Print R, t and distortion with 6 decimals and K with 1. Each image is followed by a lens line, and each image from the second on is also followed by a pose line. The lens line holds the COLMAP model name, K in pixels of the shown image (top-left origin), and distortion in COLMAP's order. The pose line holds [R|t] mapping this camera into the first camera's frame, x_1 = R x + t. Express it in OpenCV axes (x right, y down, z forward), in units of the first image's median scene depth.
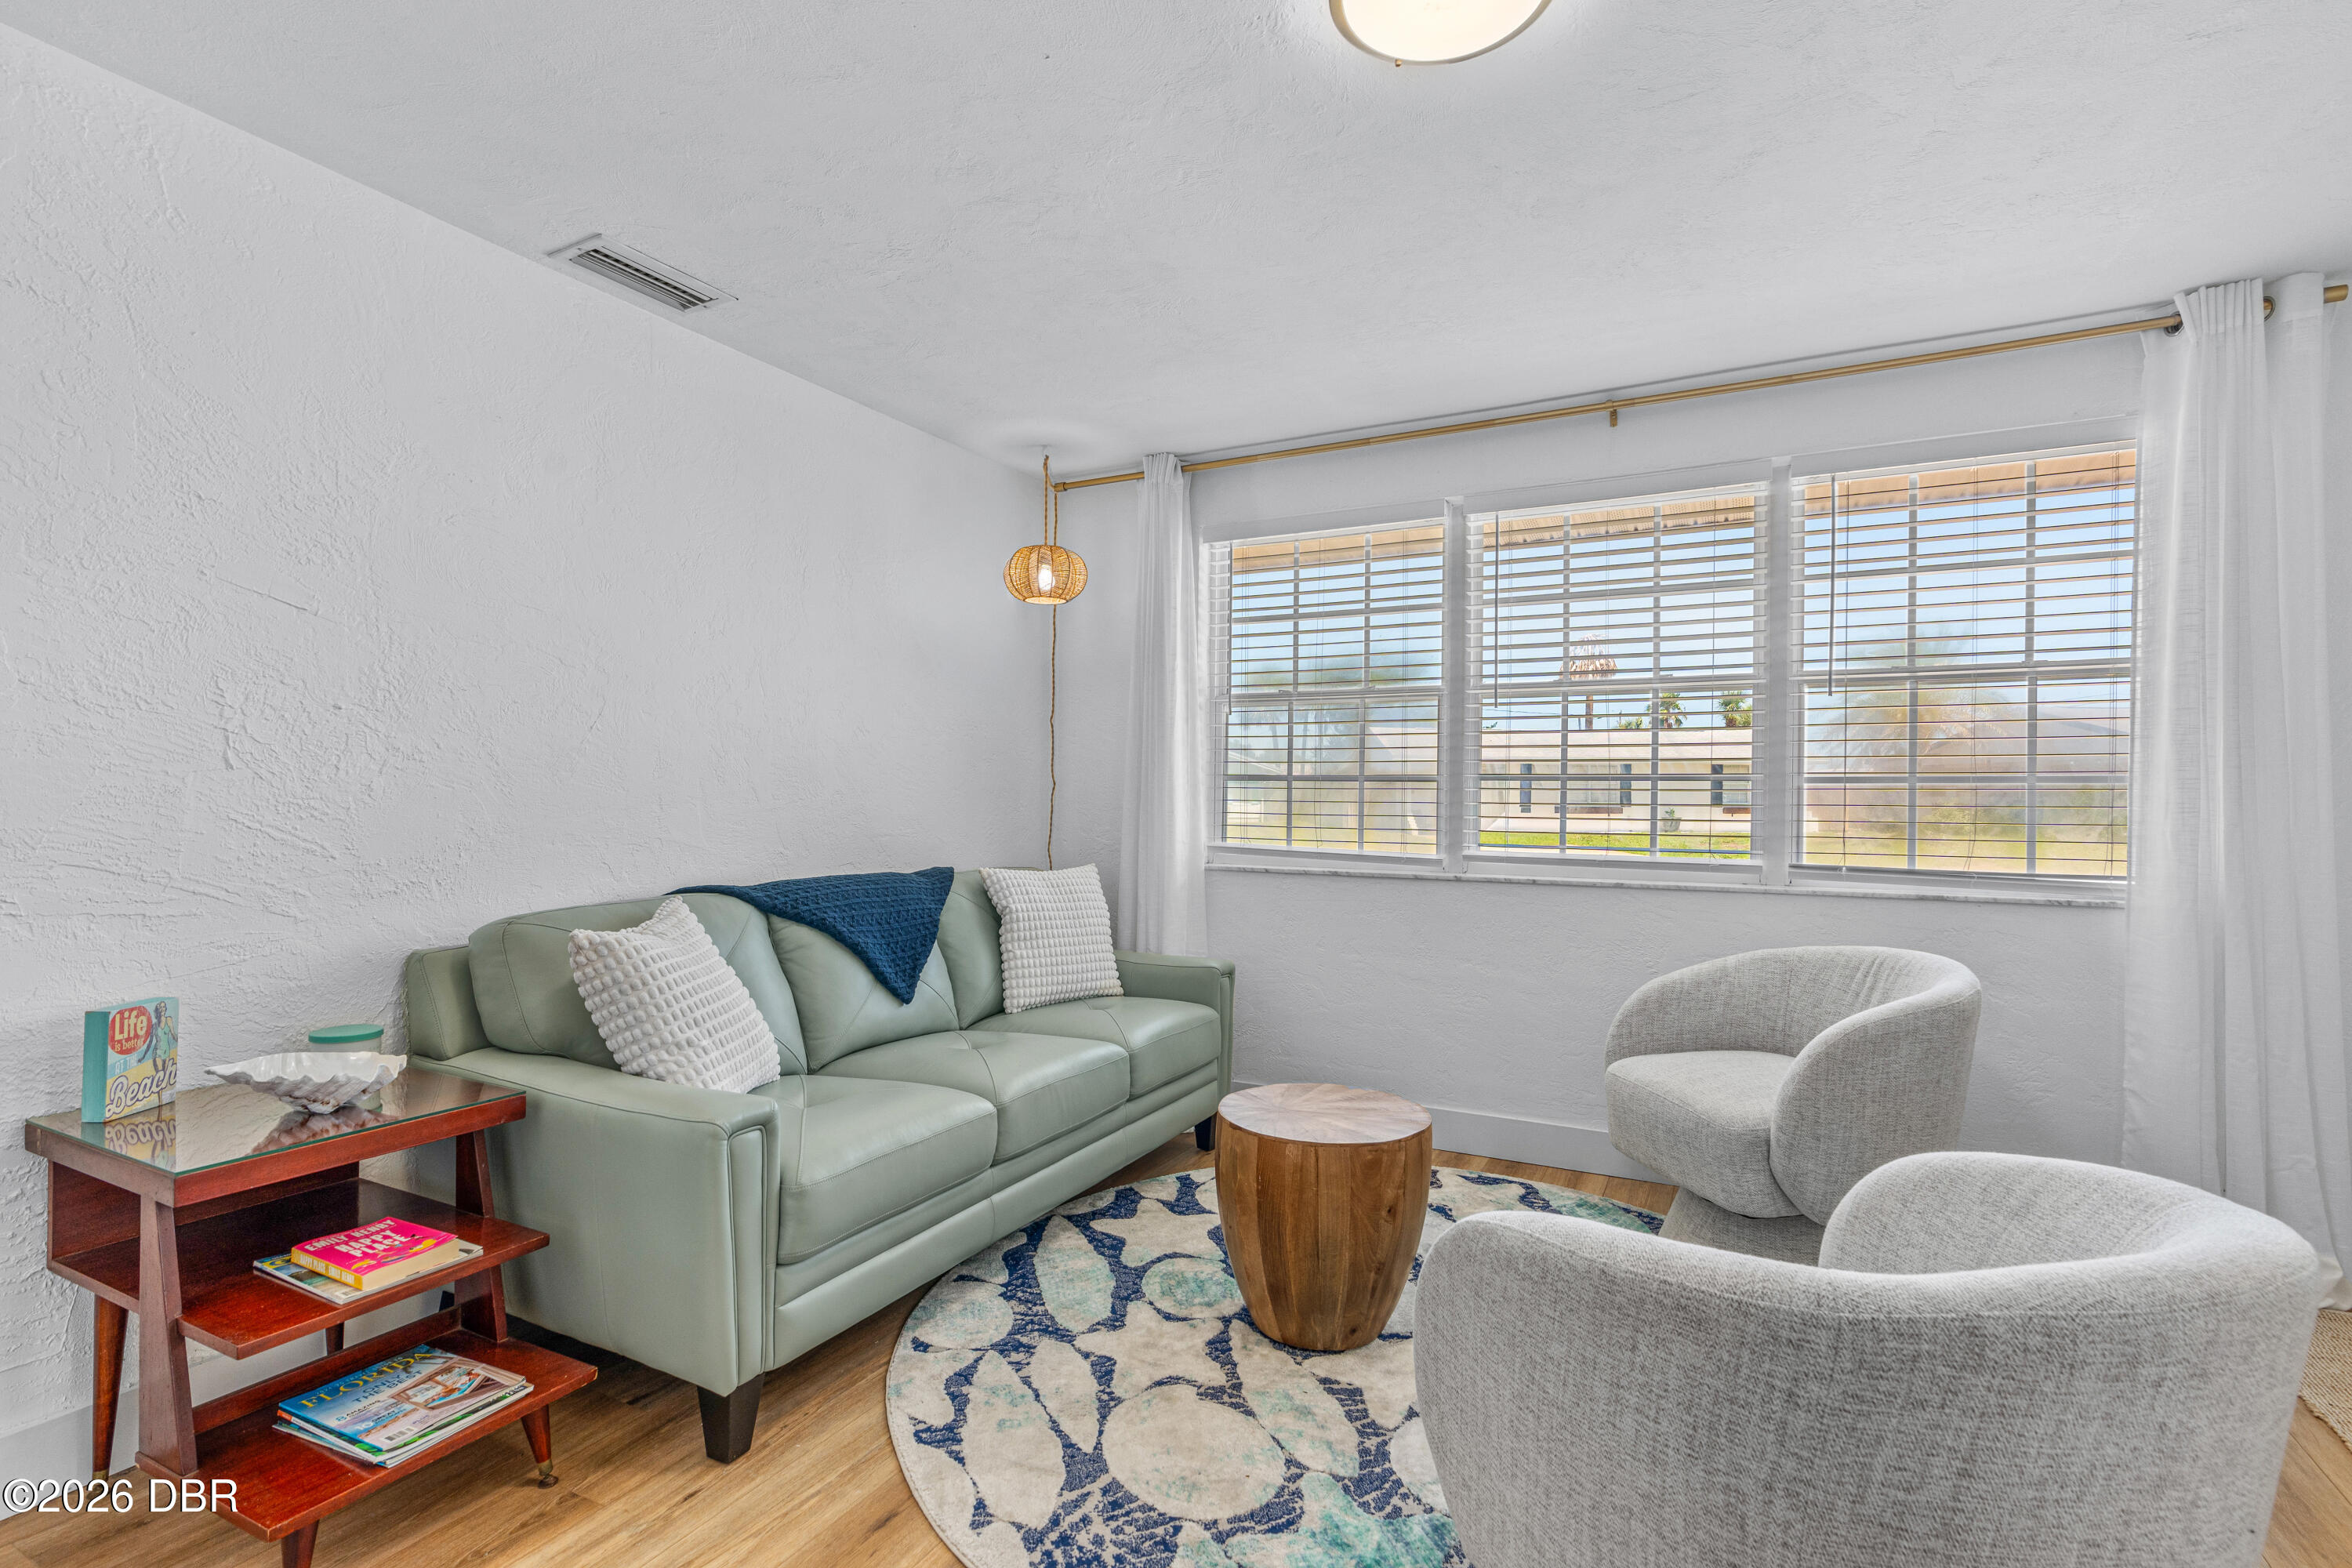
lens RADIAL K [[1085.7, 0, 1176.0], [0, 1085.7, 784.0], [0, 0, 1]] dist [-0.010932, 0.000138]
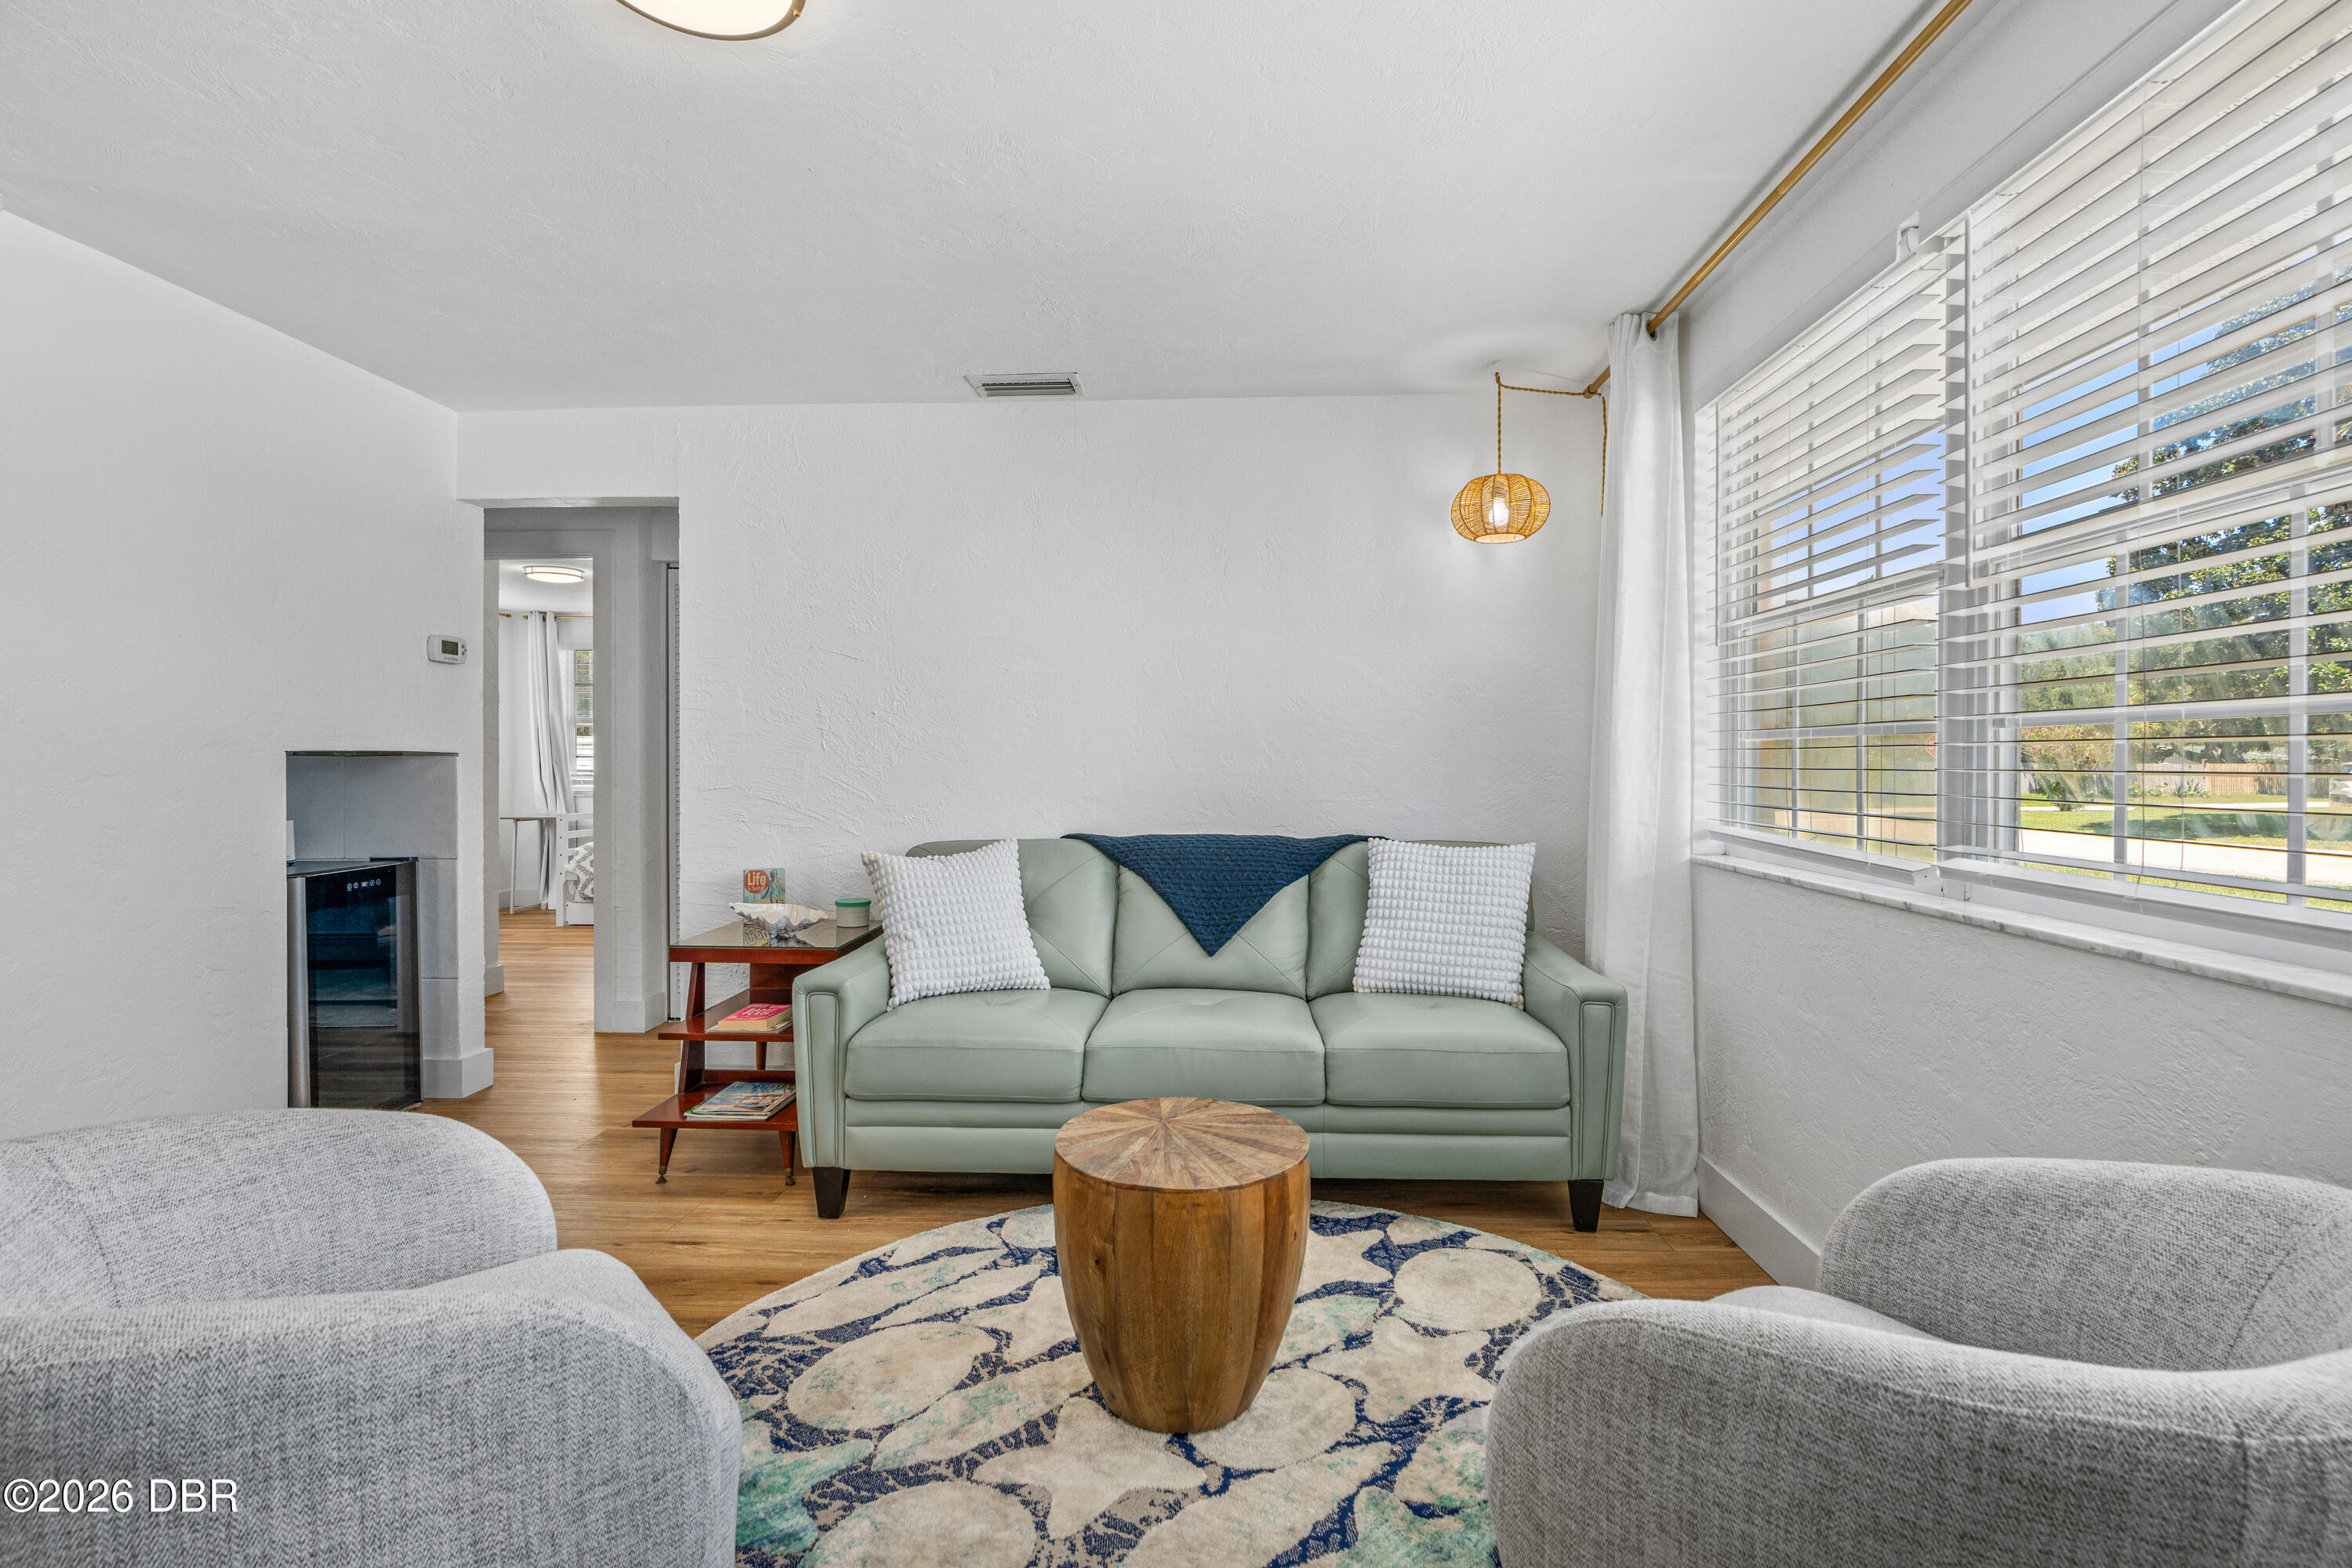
lens RADIAL K [[1067.5, 0, 1174.8], [0, 1067.5, 751.5], [0, 0, 1]] dist [-0.001537, 0.000128]
pose [[0.427208, -0.013565, -0.904052, 0.703458], [0.014176, 0.999865, -0.008304, 0.007271], [0.904042, -0.009268, 0.427342, 0.515574]]
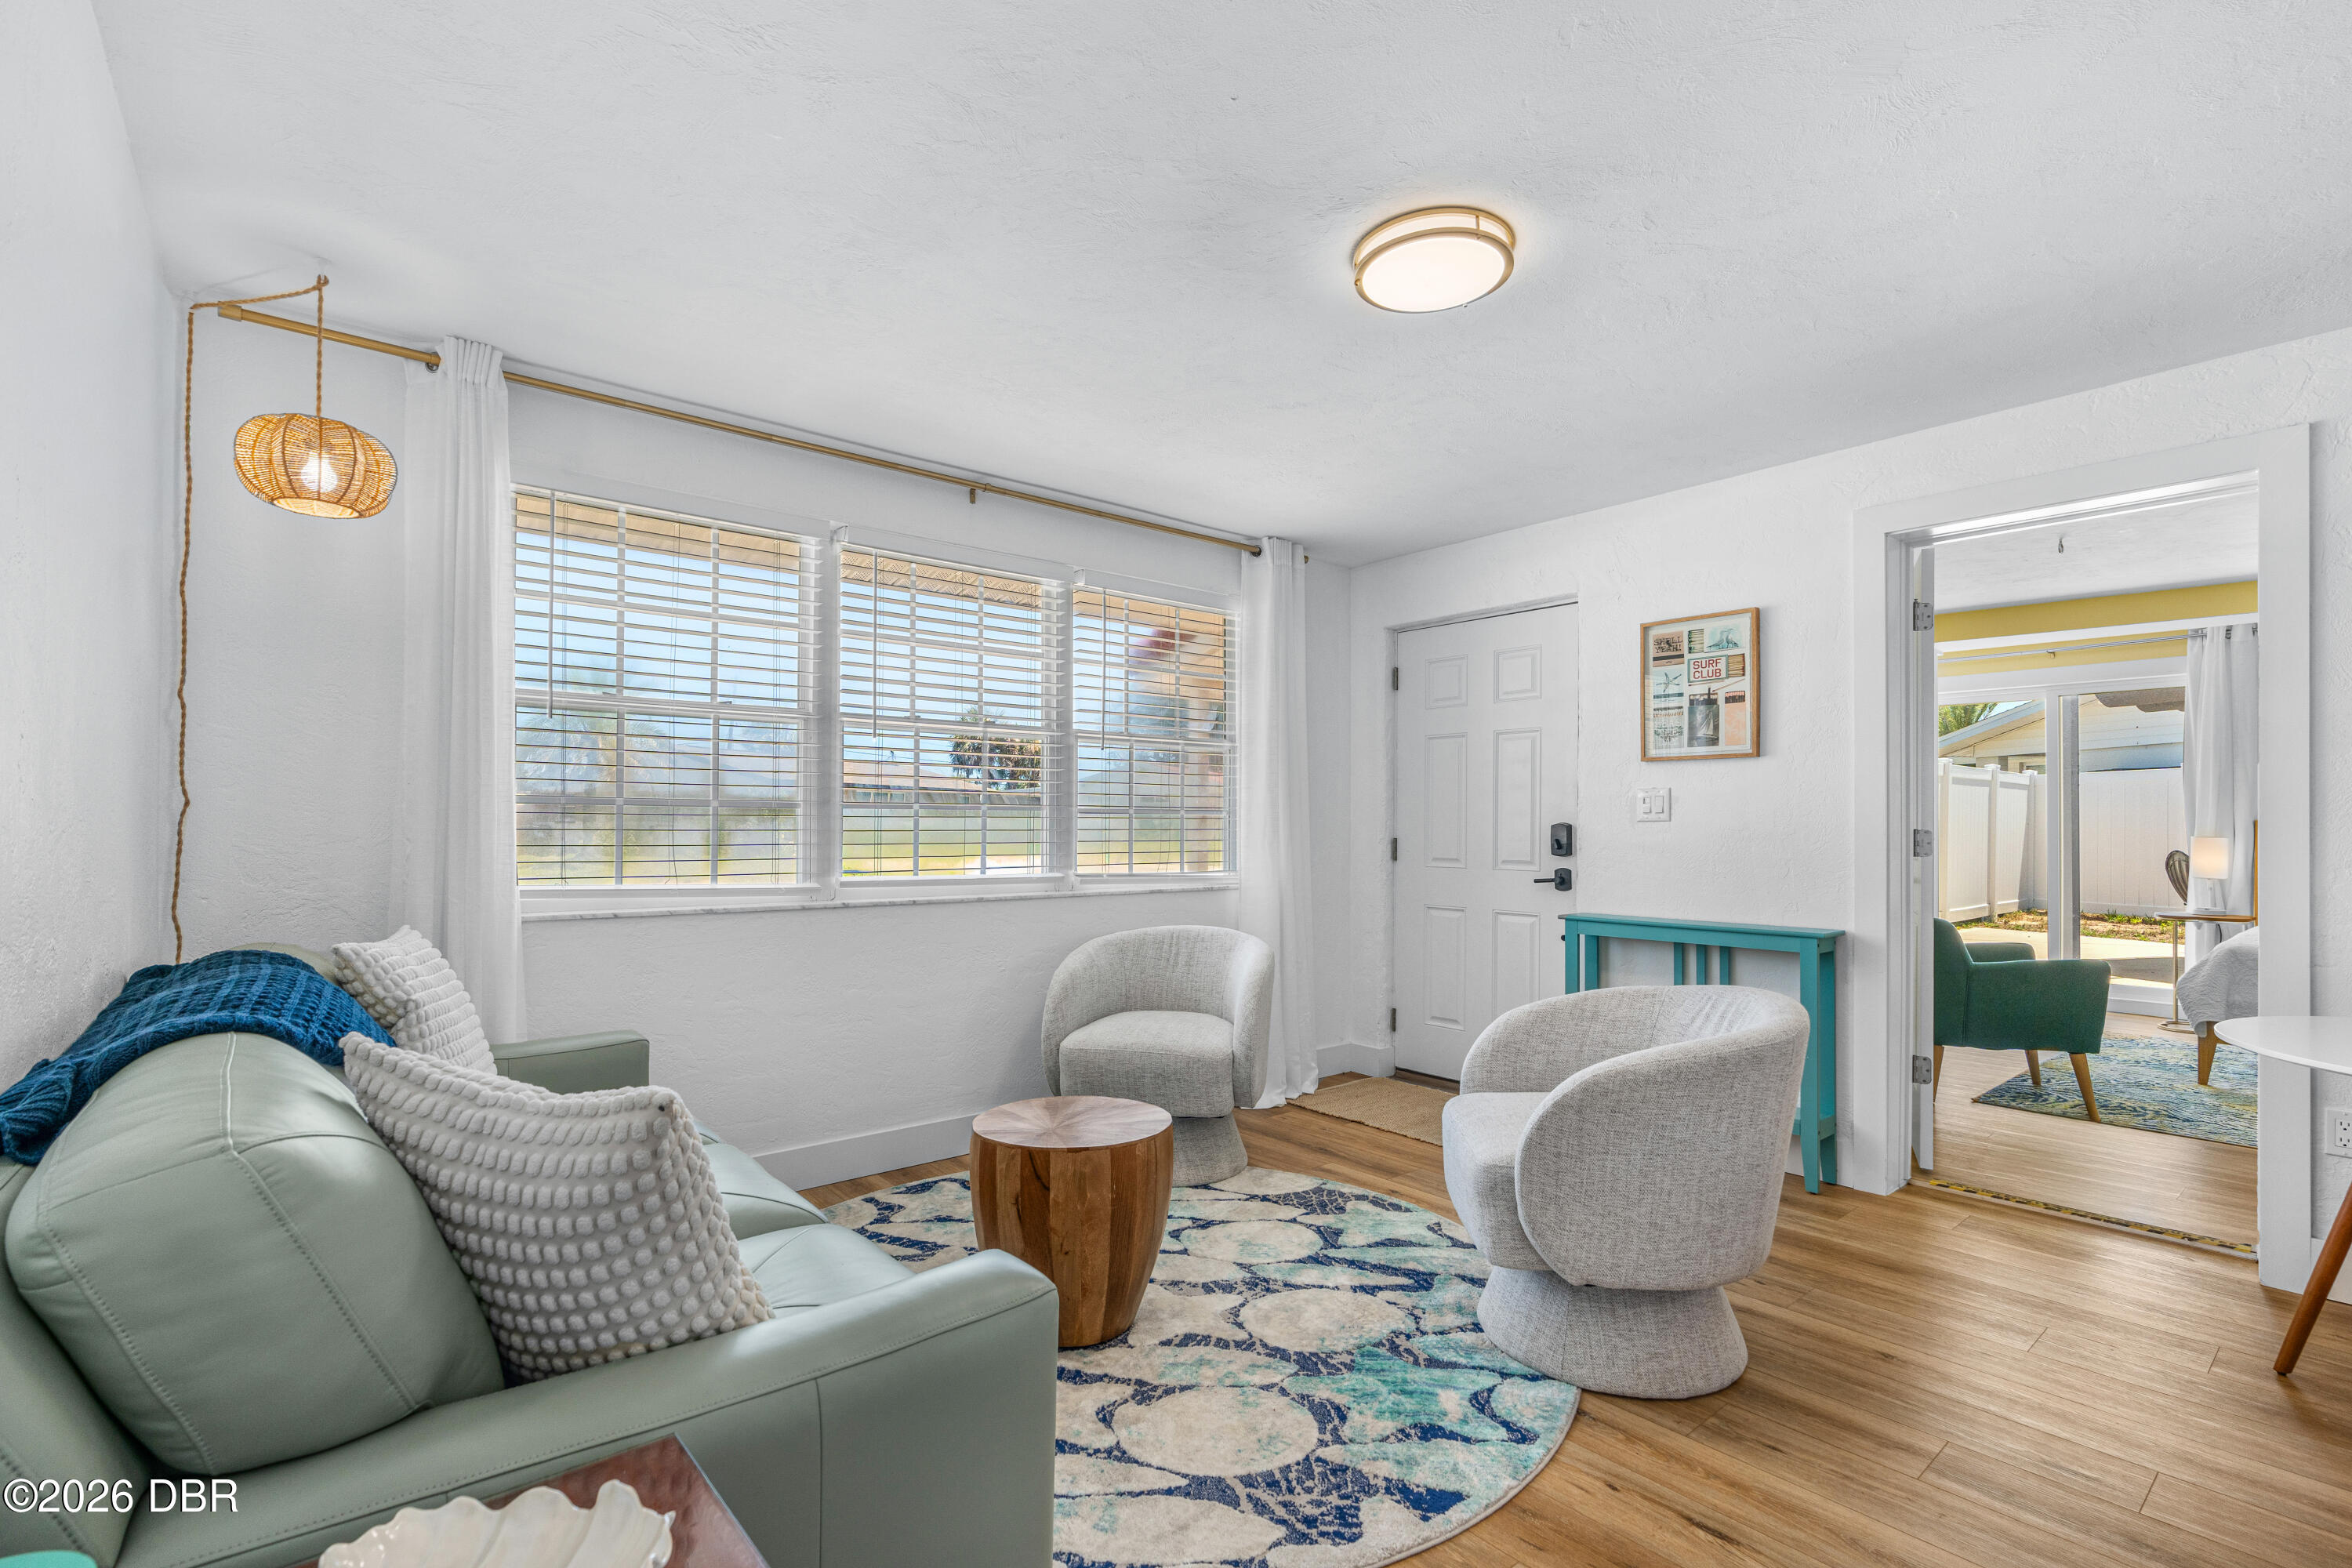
lens RADIAL K [[1088.3, 0, 1180.6], [0, 1088.3, 796.7], [0, 0, 1]] dist [0.021906, -0.000001]
pose [[0.378178, 0.015836, 0.925597, -0.662620], [-0.012764, 0.999848, -0.011891, -0.006353], [-0.925645, -0.007317, 0.378323, 0.395820]]
